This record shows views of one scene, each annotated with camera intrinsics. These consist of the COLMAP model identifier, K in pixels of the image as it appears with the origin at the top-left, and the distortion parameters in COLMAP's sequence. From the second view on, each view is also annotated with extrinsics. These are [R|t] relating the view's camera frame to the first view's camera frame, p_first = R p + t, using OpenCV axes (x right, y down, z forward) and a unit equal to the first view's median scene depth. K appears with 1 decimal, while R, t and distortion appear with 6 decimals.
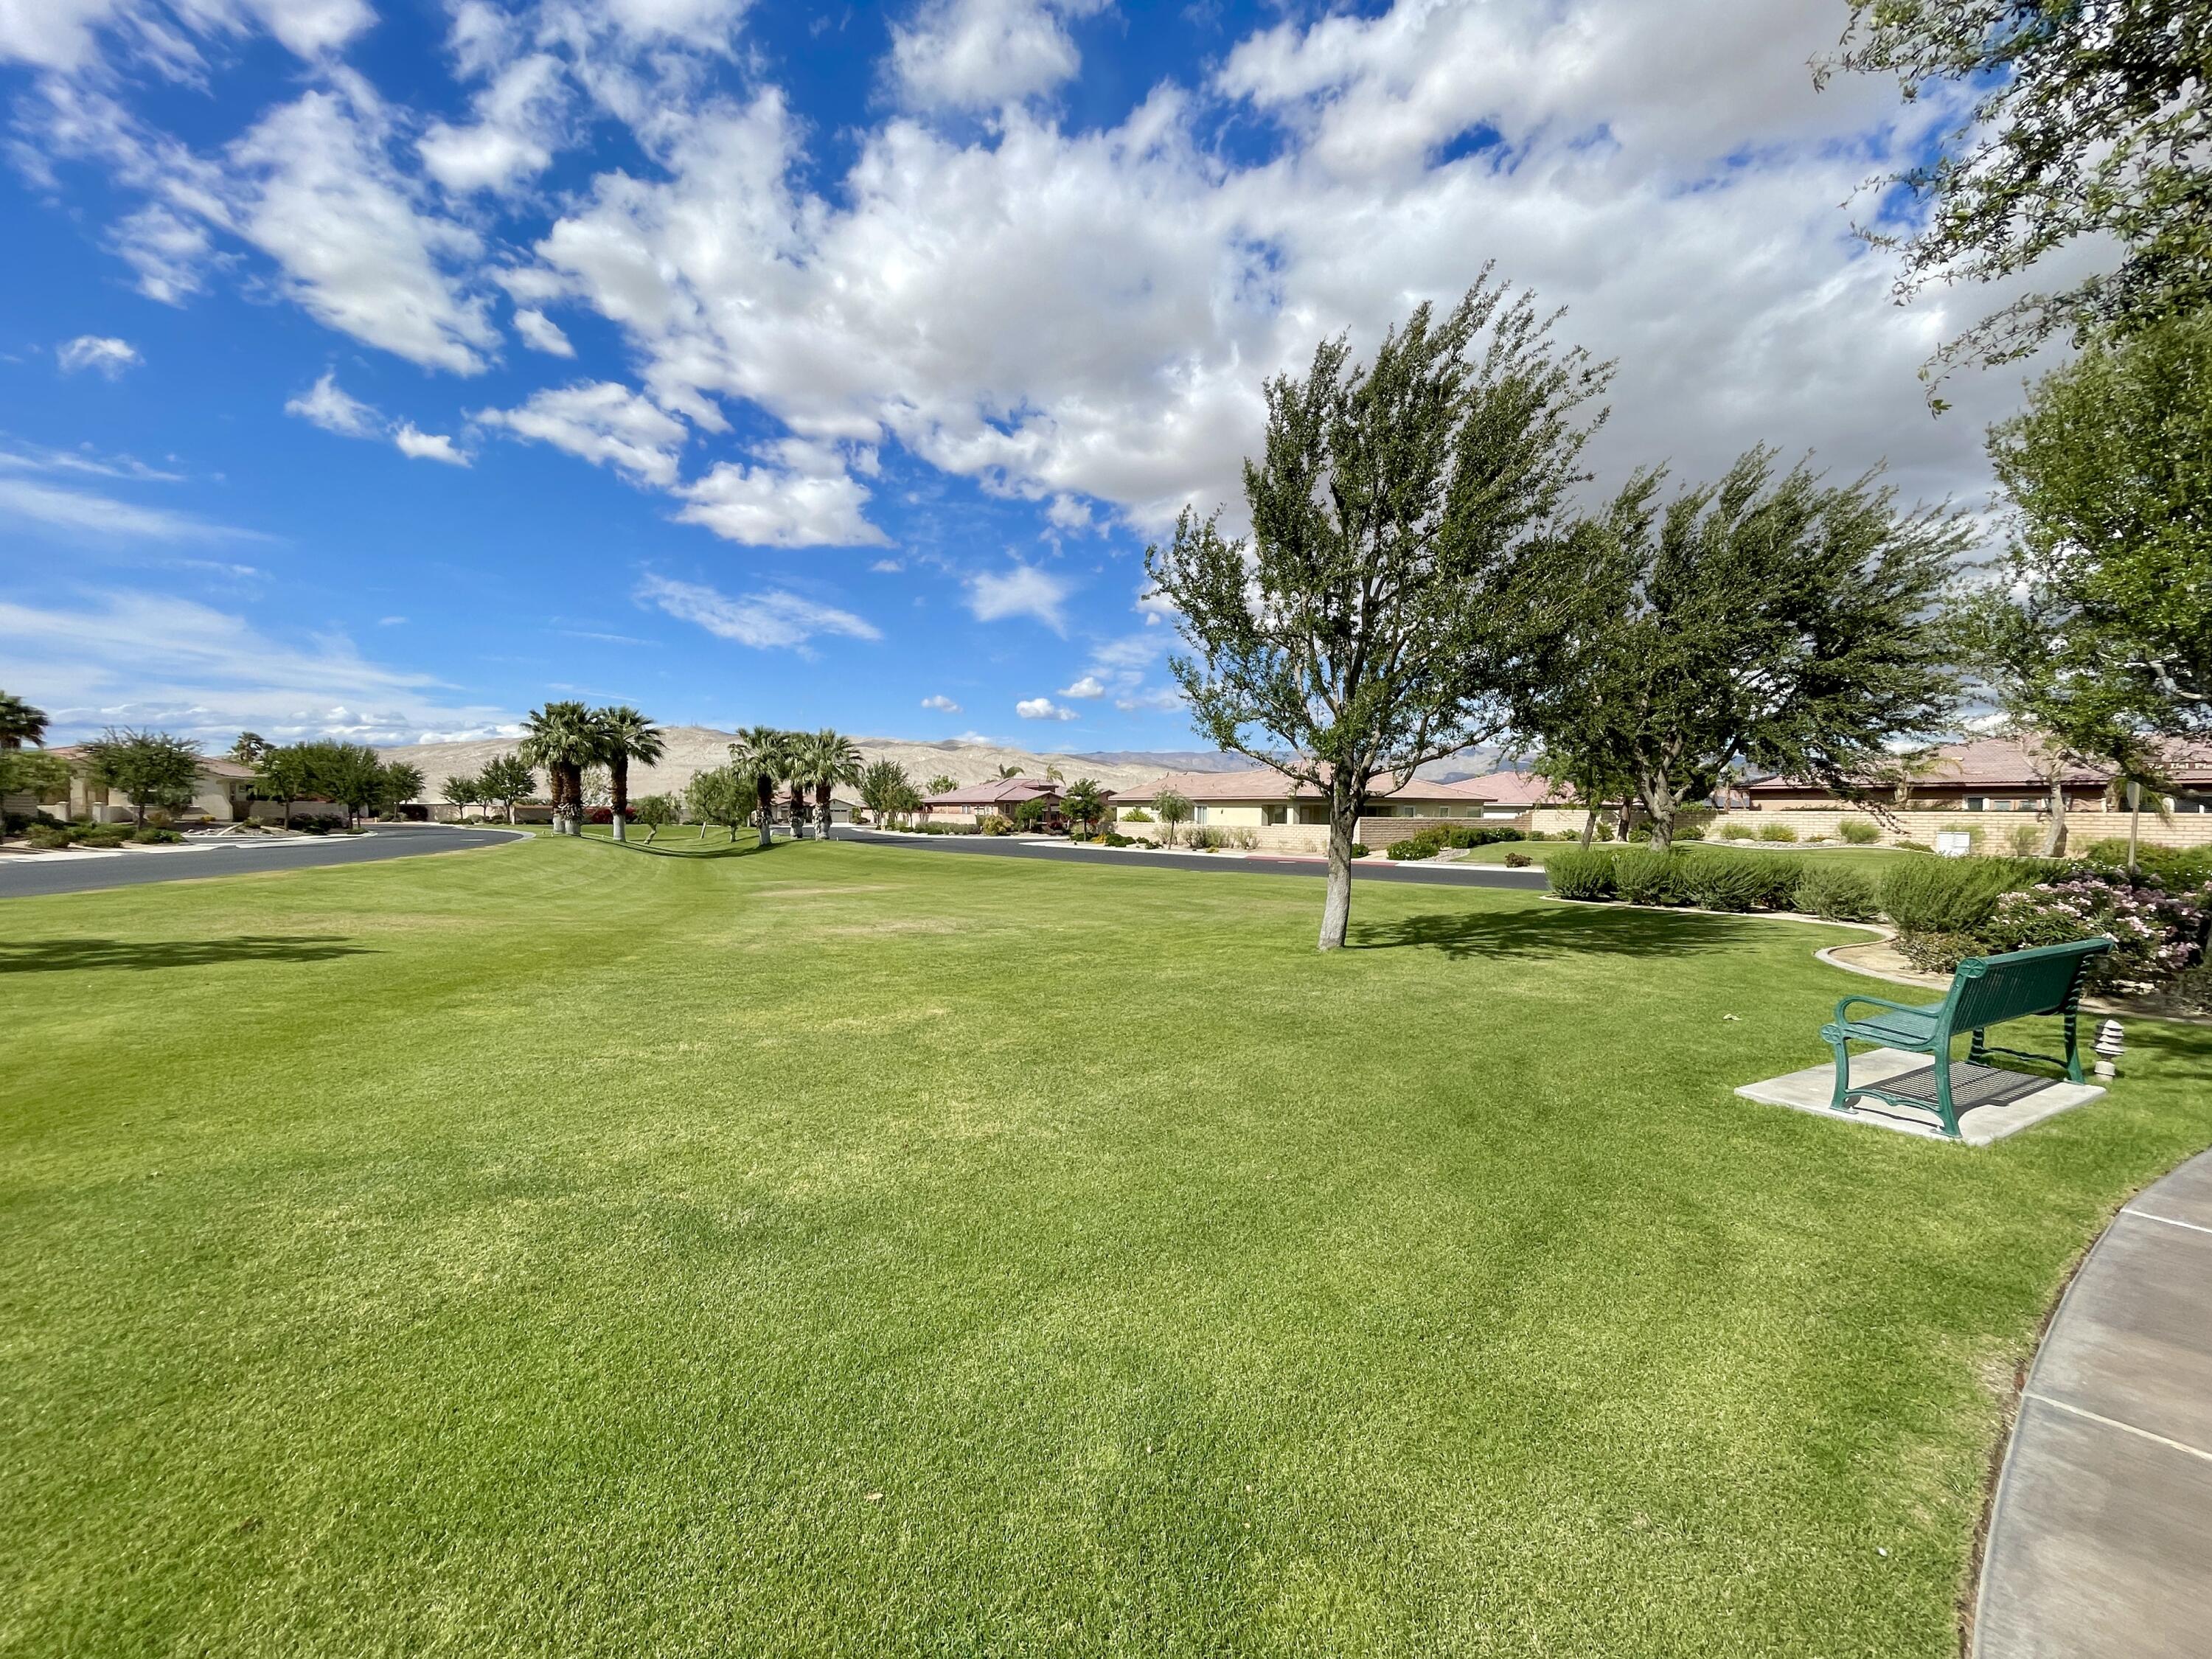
lens RADIAL K [[906.9, 0, 1078.4], [0, 906.9, 828.8], [0, 0, 1]] dist [-0.000465, -0.000188]
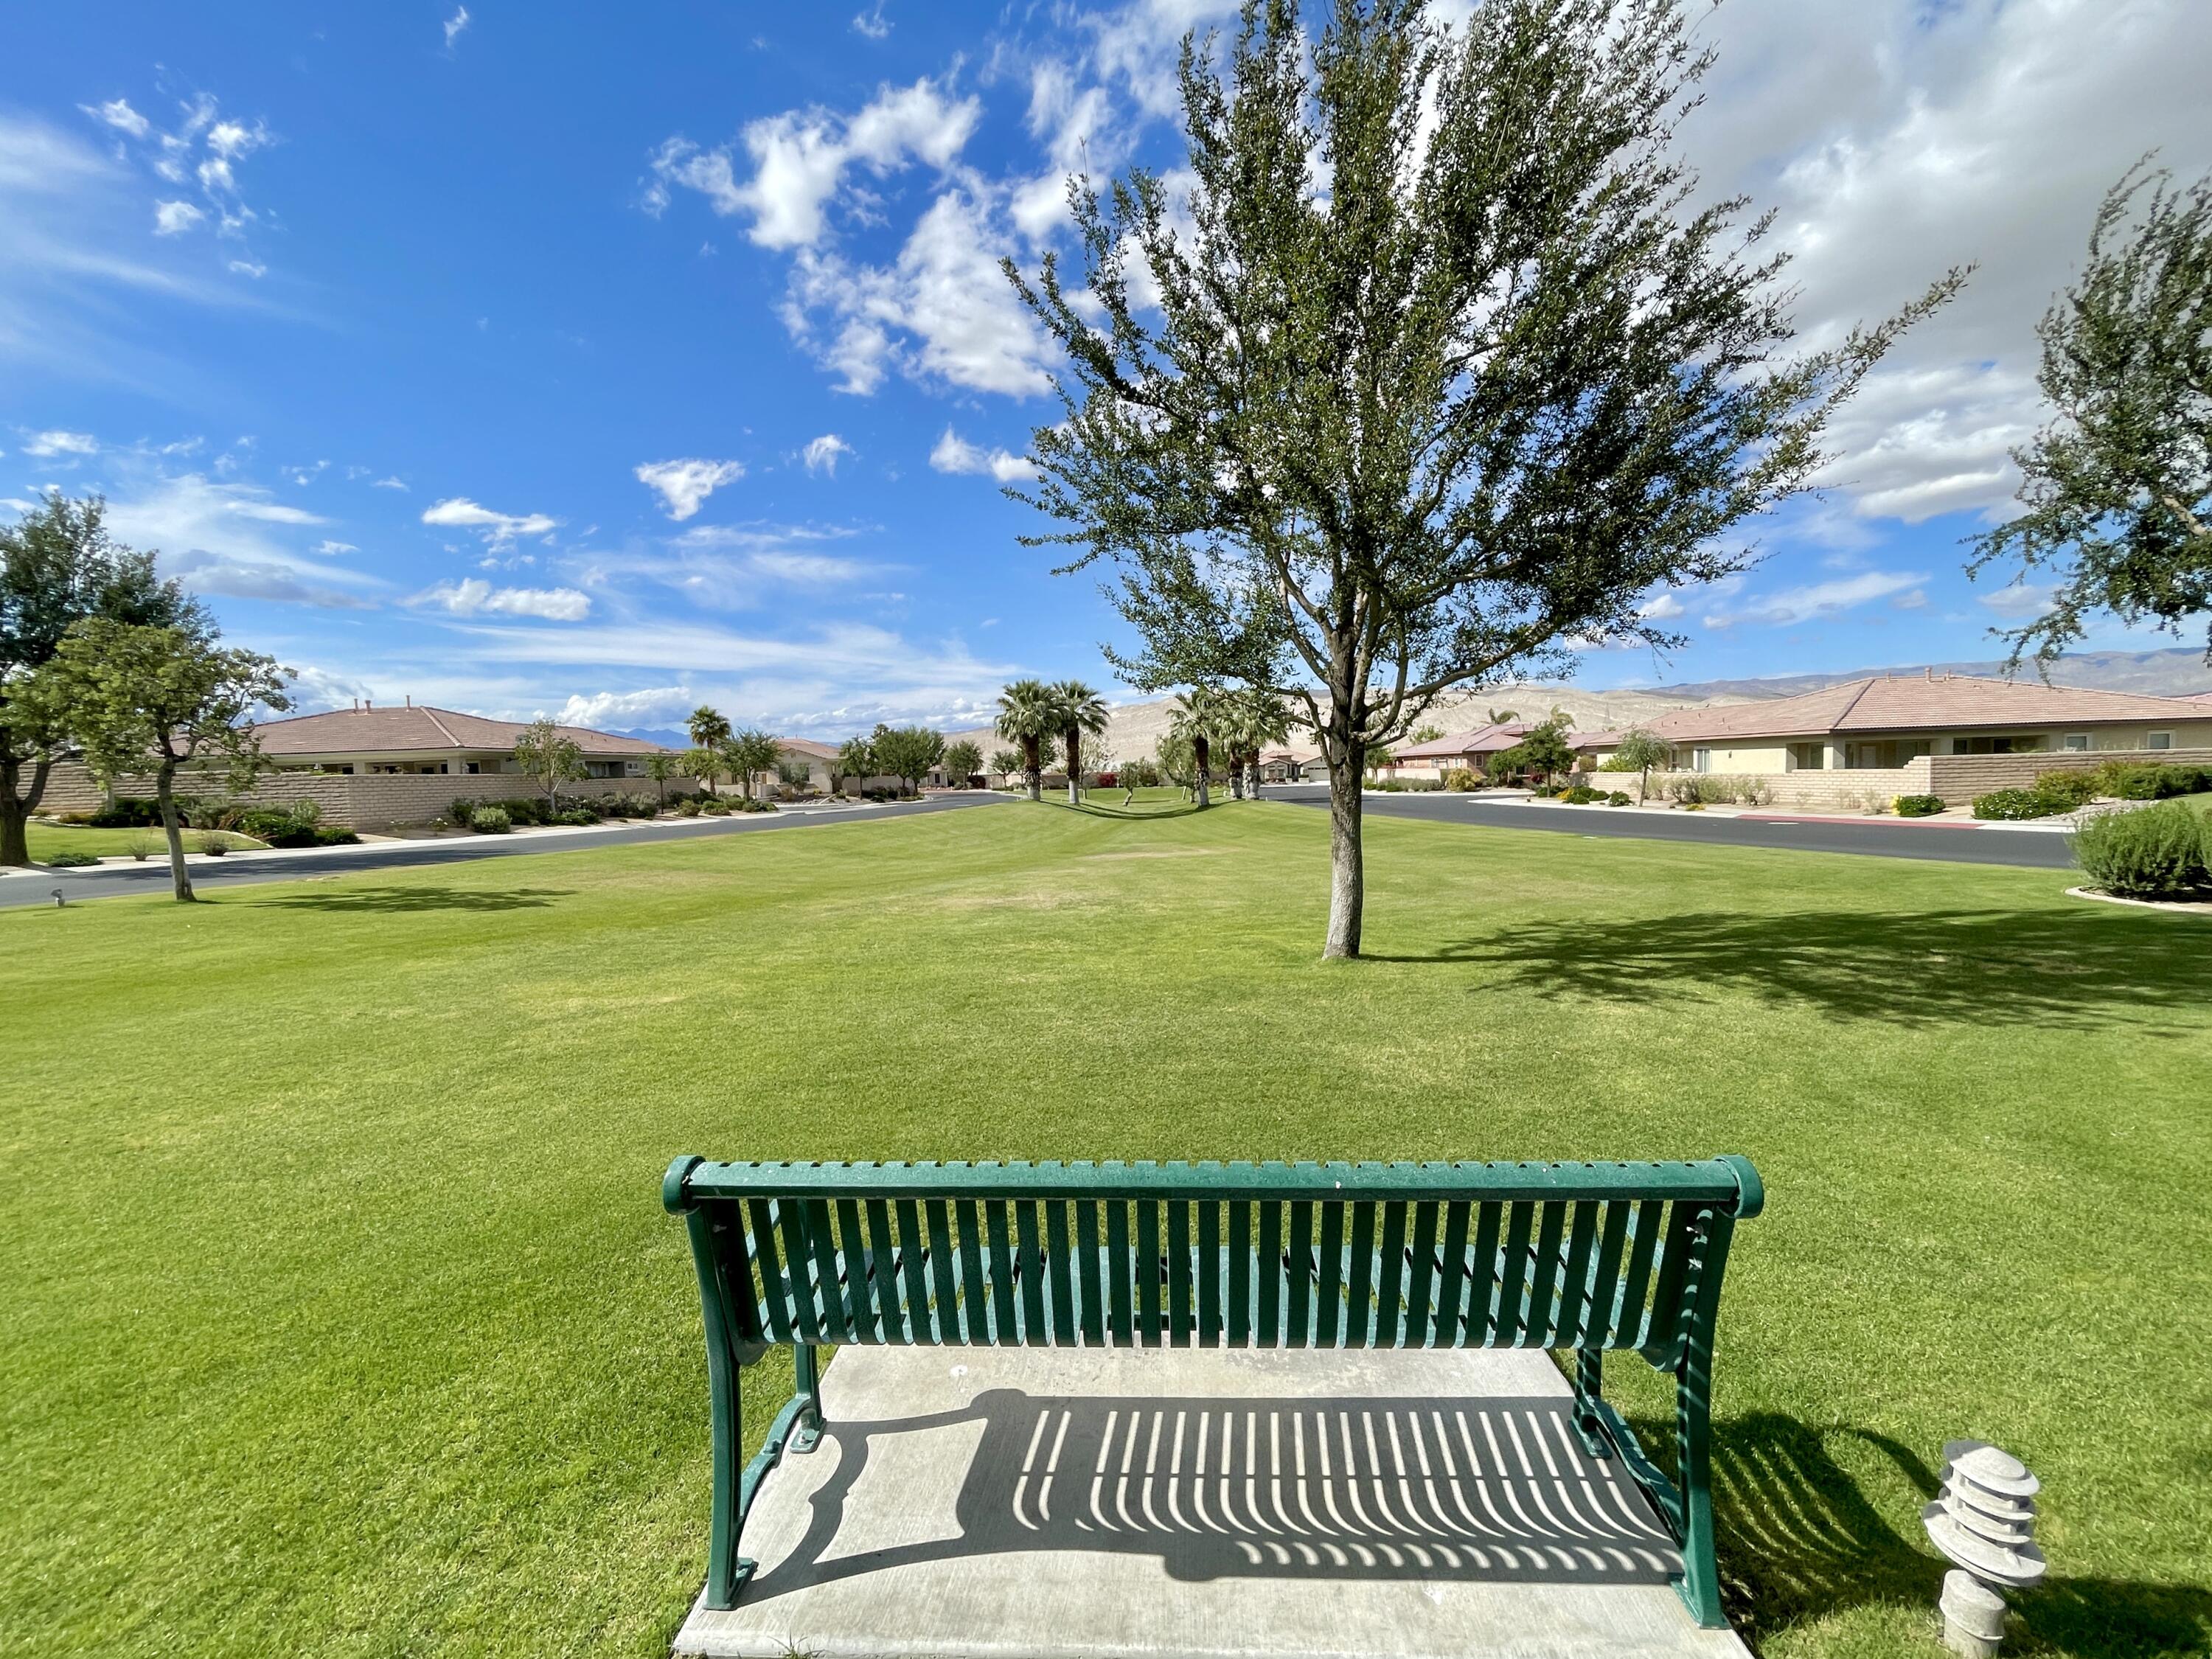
lens RADIAL K [[918.6, 0, 1098.0], [0, 918.6, 864.8], [0, 0, 1]] dist [0.001103, -0.000032]
pose [[0.849544, 0.020912, -0.527103, 0.106355], [0.024396, 0.996587, 0.078858, -0.000870], [0.526953, -0.079852, 0.846135, 0.059642]]
